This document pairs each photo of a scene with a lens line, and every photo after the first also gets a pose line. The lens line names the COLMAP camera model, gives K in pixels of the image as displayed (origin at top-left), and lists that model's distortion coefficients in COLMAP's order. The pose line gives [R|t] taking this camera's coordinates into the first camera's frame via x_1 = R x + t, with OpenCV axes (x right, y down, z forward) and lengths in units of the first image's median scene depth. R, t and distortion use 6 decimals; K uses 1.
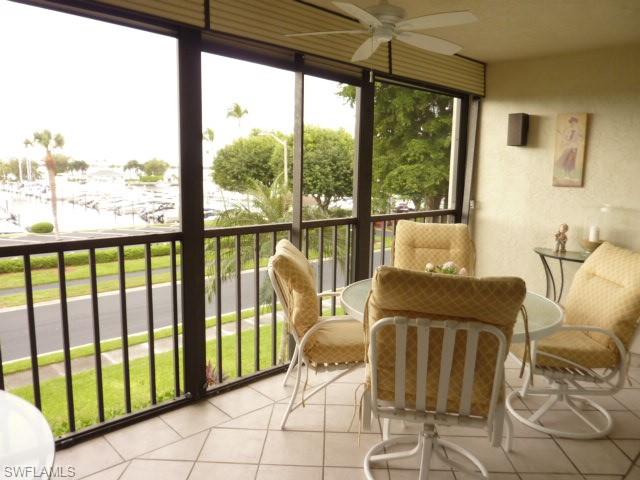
lens RADIAL K [[476.7, 0, 314.4], [0, 476.7, 240.6], [0, 0, 1]] dist [-0.002581, -0.038544]
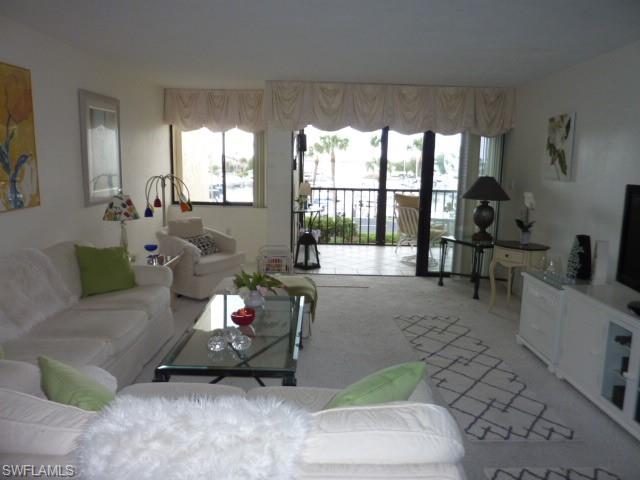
lens RADIAL K [[476.7, 0, 318.9], [0, 476.7, 235.8], [0, 0, 1]] dist [-0.002581, -0.038544]
pose [[0.724865, 0.102158, -0.681274, 1.343476], [-0.107368, 0.993612, 0.034755, 0.186326], [0.680472, 0.047955, 0.731203, -1.319135]]
